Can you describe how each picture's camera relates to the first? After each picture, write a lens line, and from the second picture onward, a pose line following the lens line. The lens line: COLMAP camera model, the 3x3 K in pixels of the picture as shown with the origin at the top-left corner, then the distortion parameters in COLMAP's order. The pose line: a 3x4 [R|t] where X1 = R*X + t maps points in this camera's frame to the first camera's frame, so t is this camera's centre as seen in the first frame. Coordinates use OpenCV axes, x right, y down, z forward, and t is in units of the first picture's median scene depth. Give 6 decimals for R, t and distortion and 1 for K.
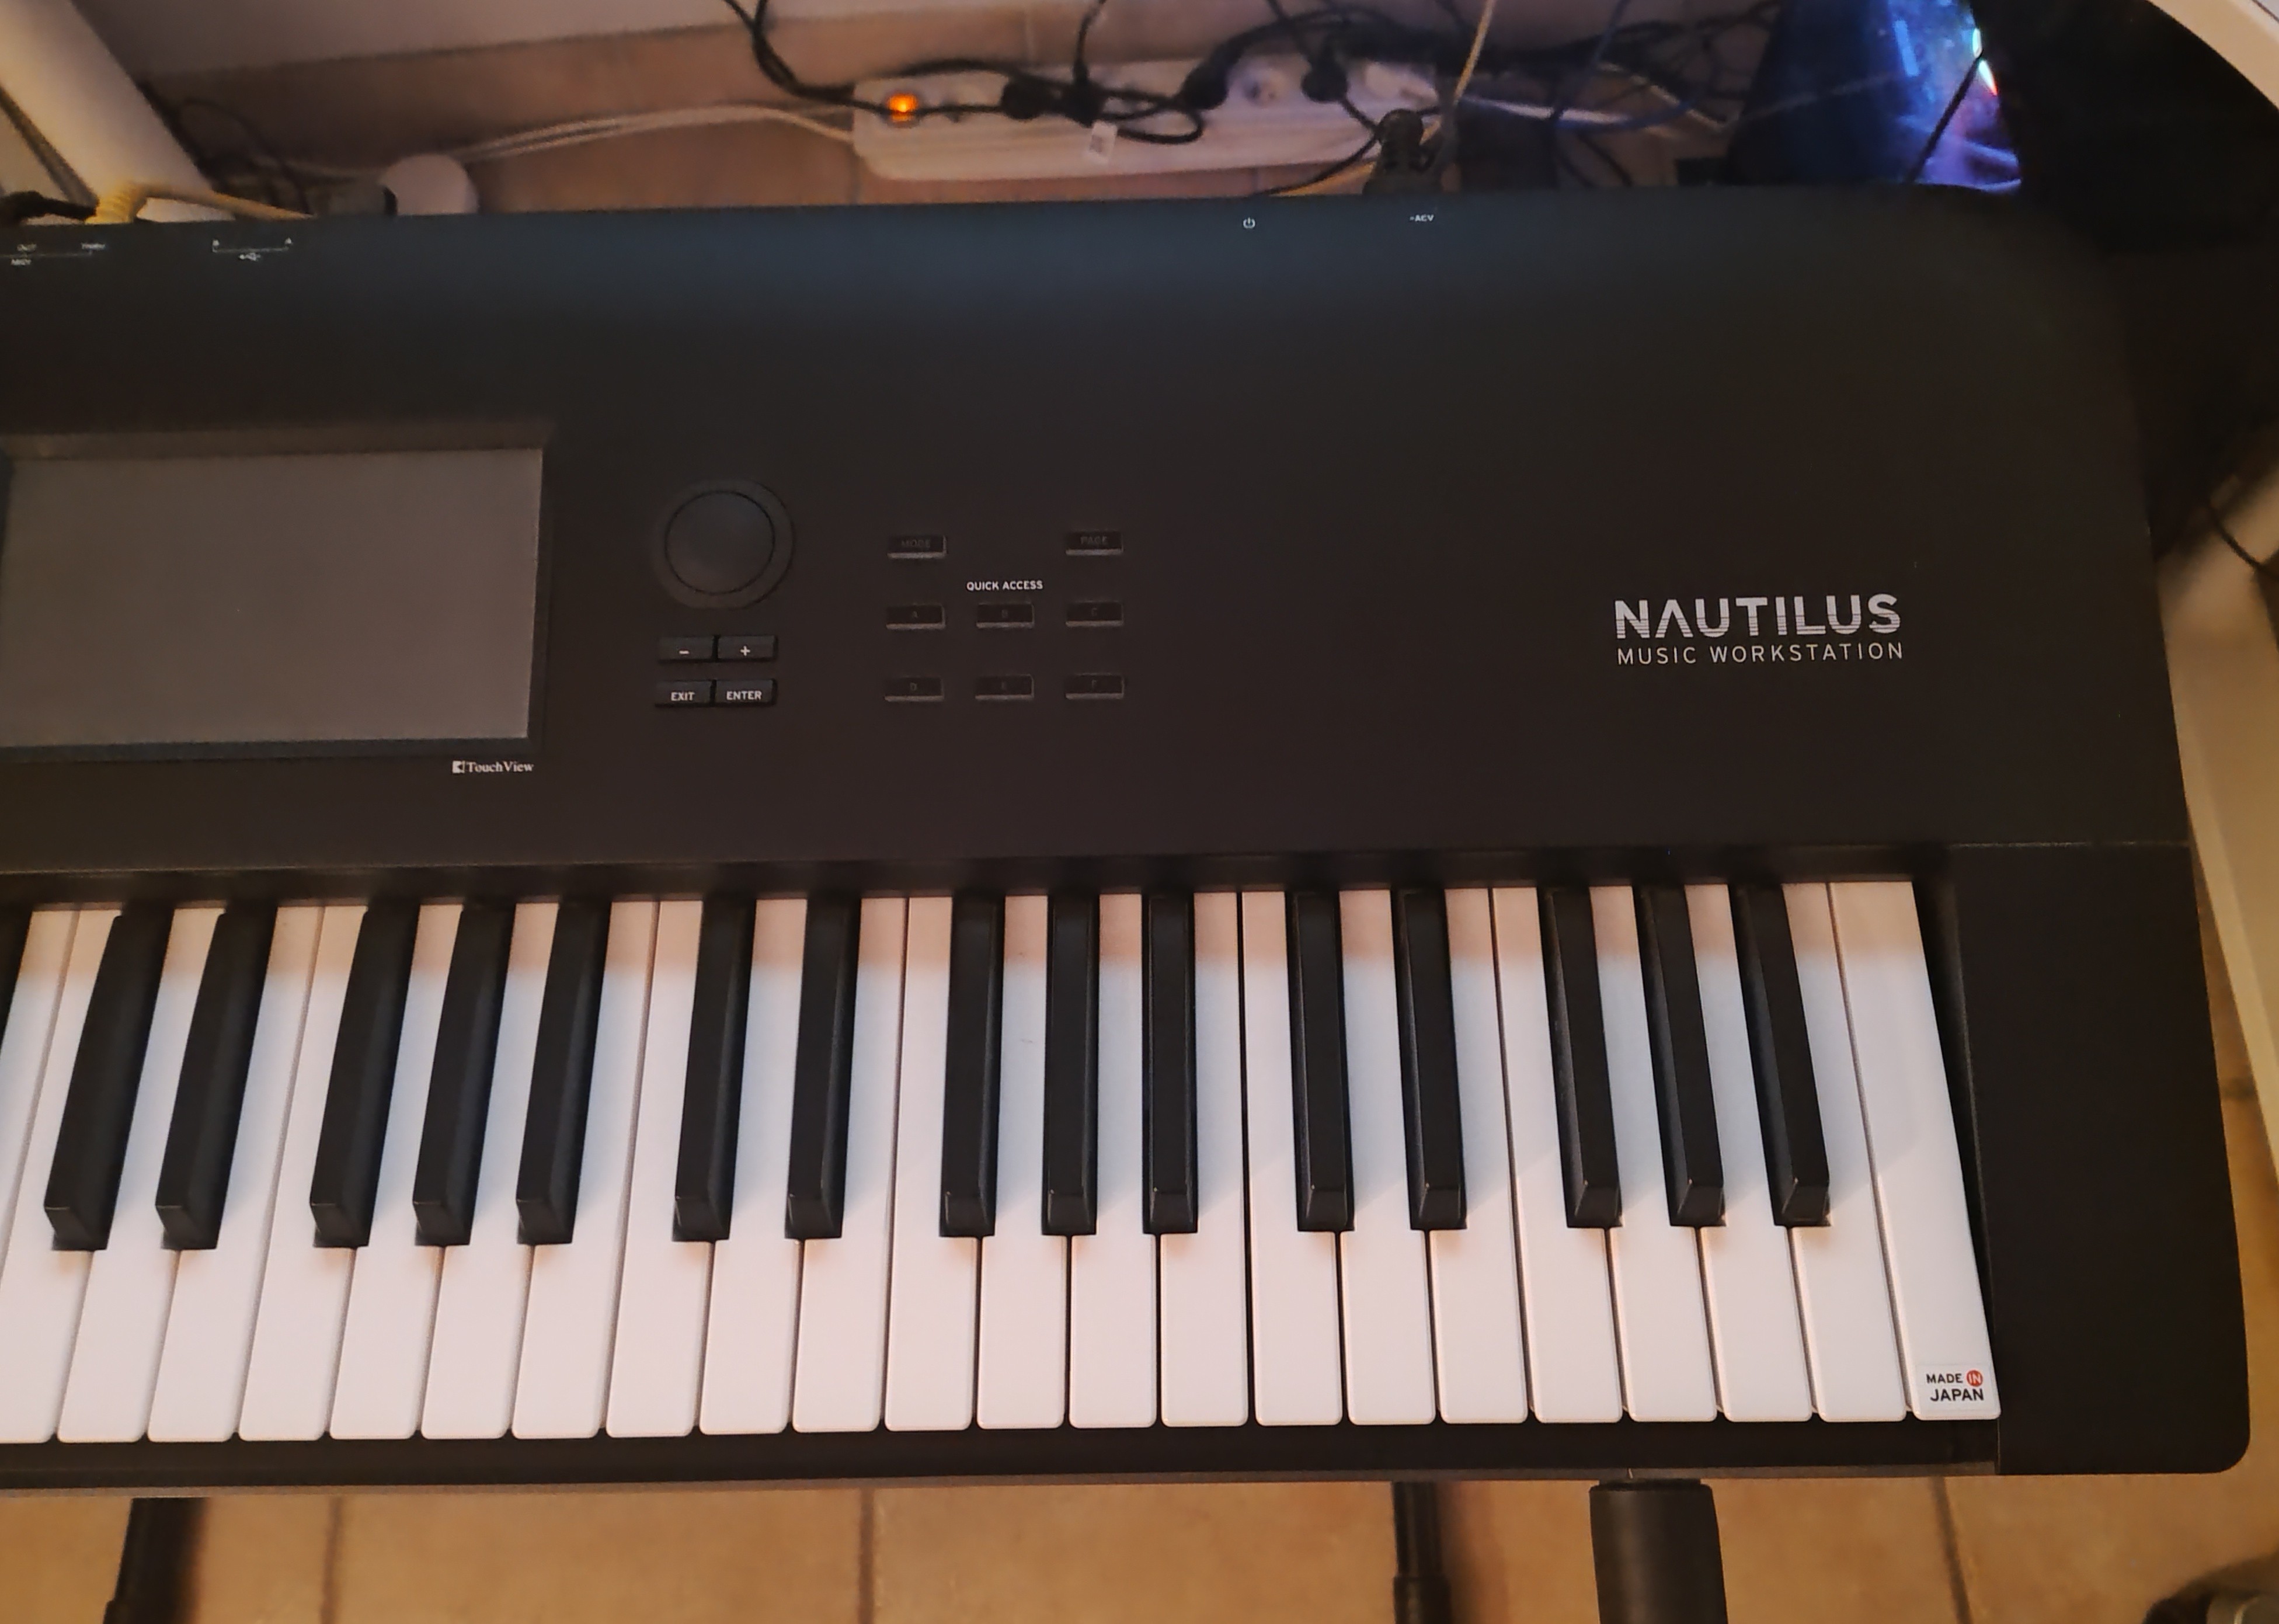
lens RADIAL K [[1658.5, 0, 1215.3], [0, 1658.5, 962.5], [0, 0, 1]] dist [0.081819, -0.154147]
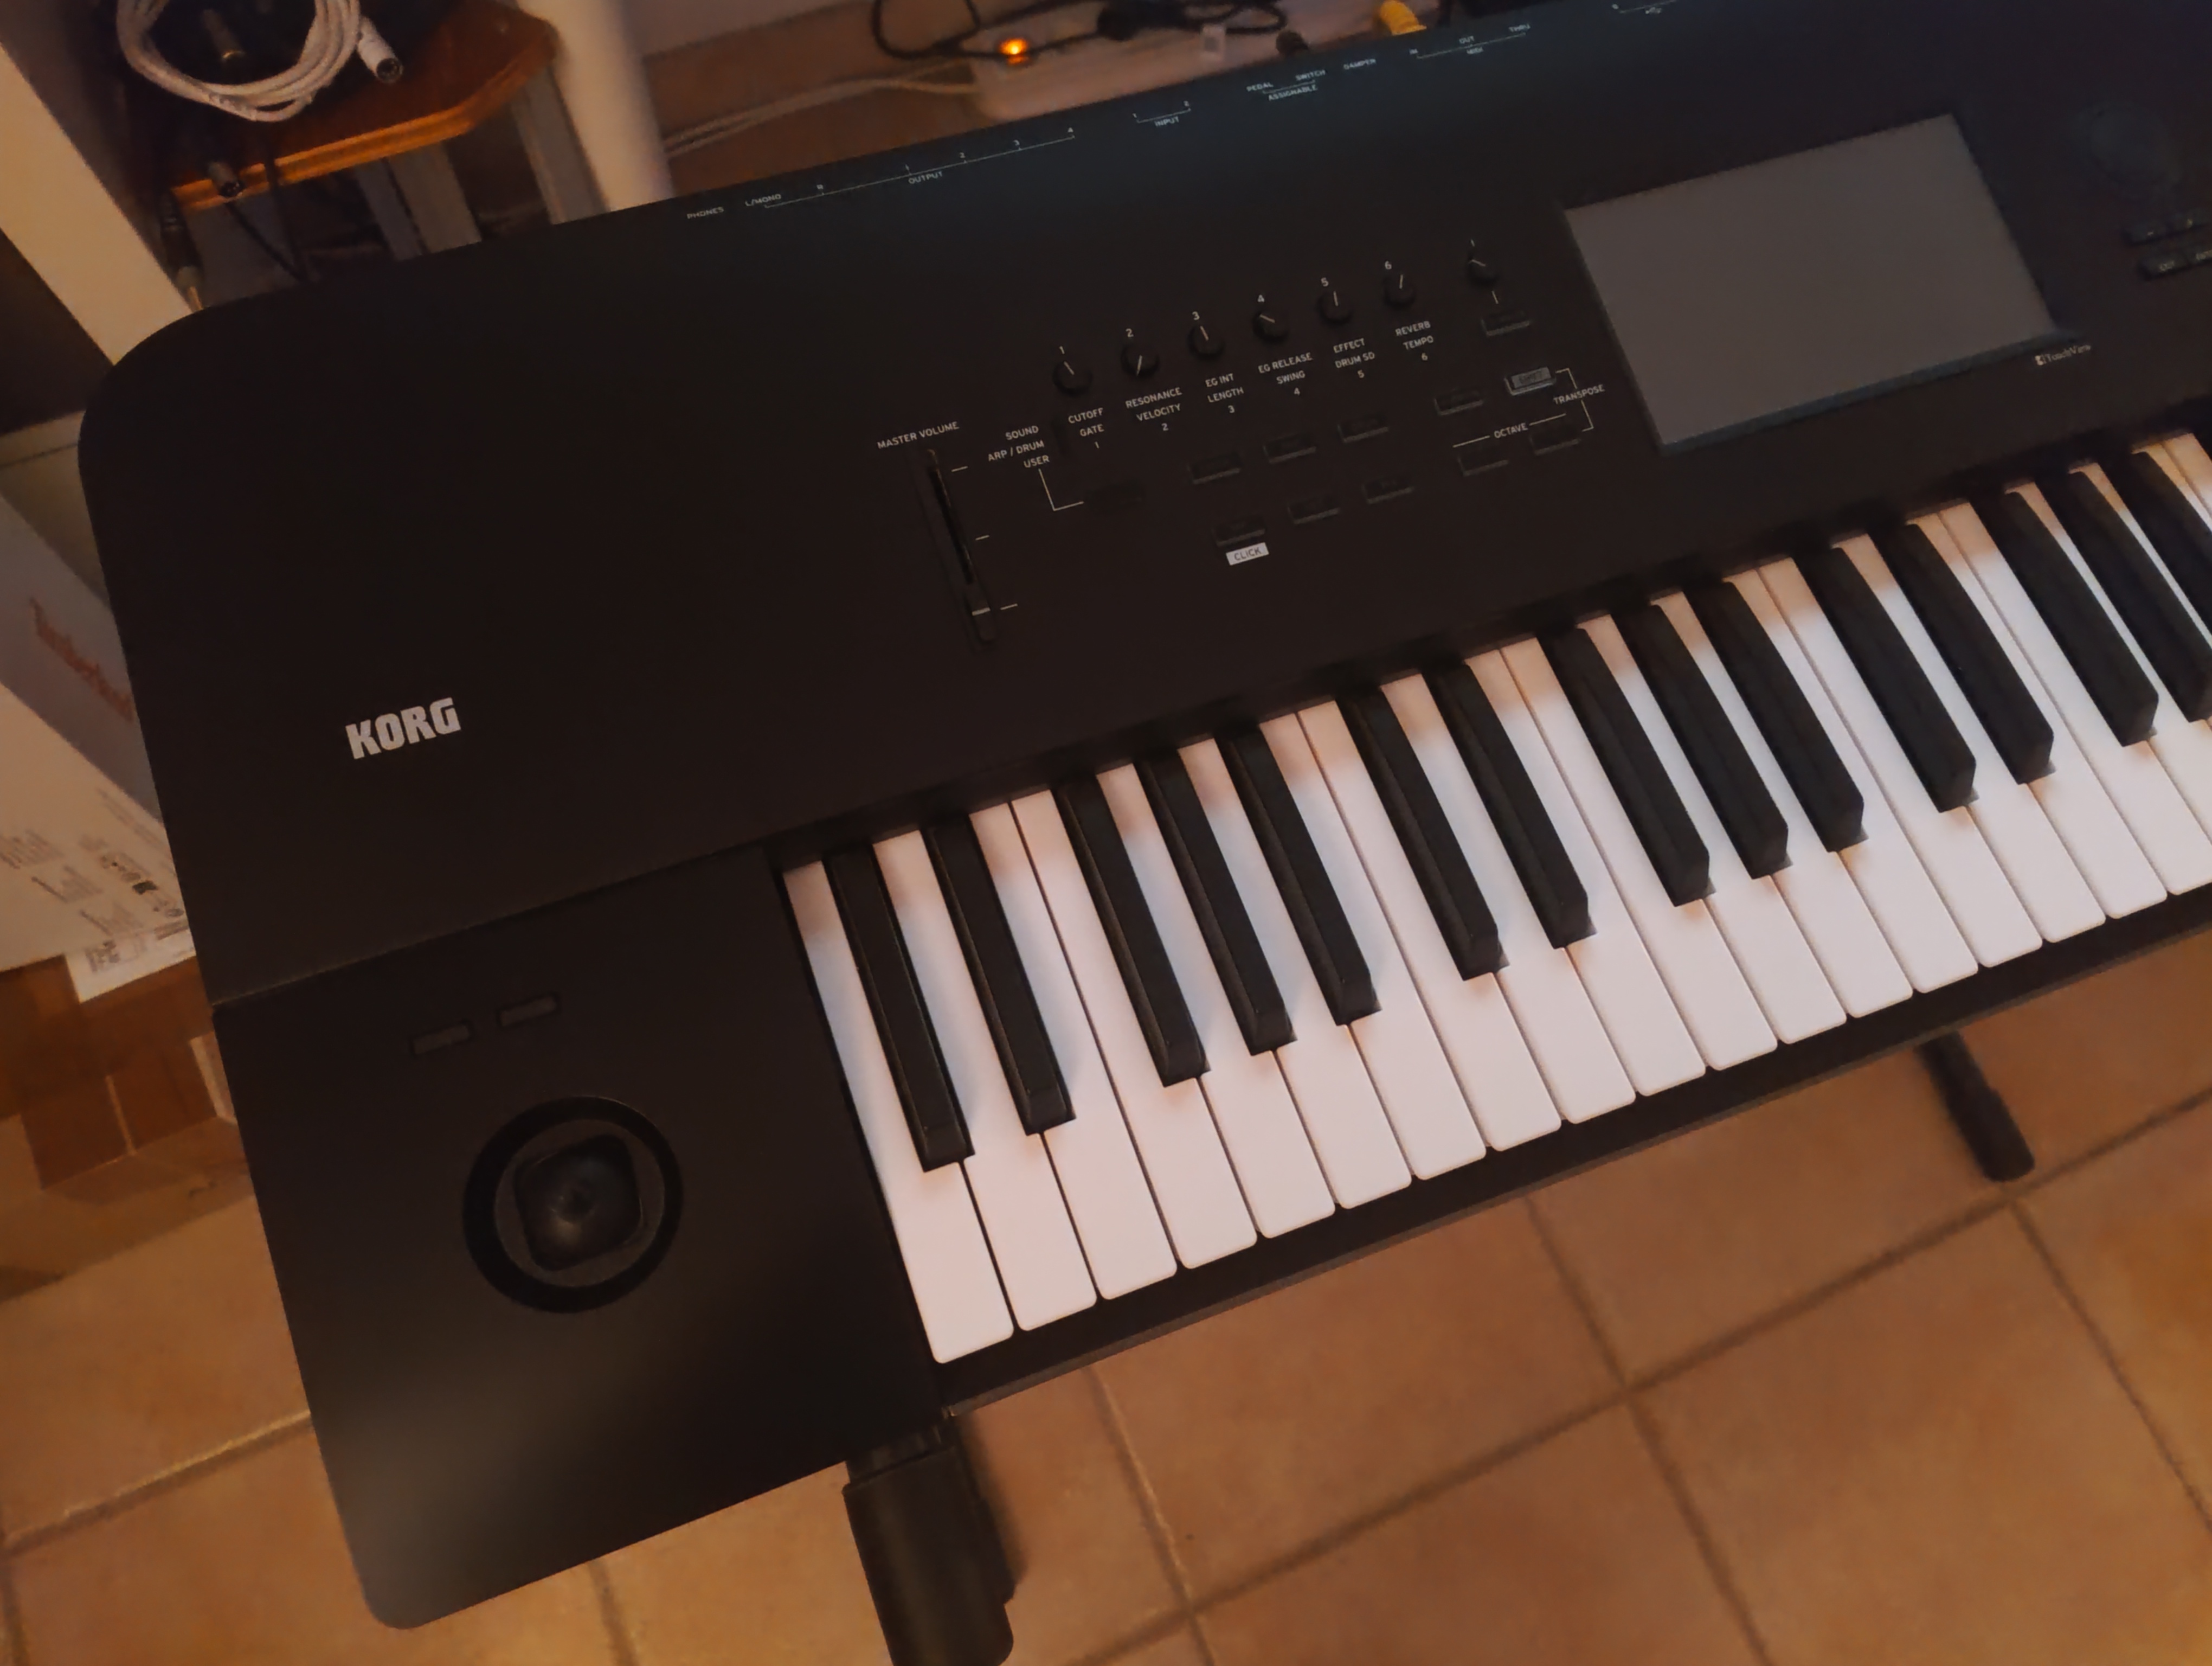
lens RADIAL K [[1568.3, 0, 1119.3], [0, 1568.3, 833.5], [0, 0, 1]] dist [-0.005996, 0.025642]
pose [[0.939560, -0.282551, 0.193372, -0.481865], [0.289128, 0.957271, -0.006076, 0.008946], [-0.183392, 0.061618, 0.981107, 0.007922]]
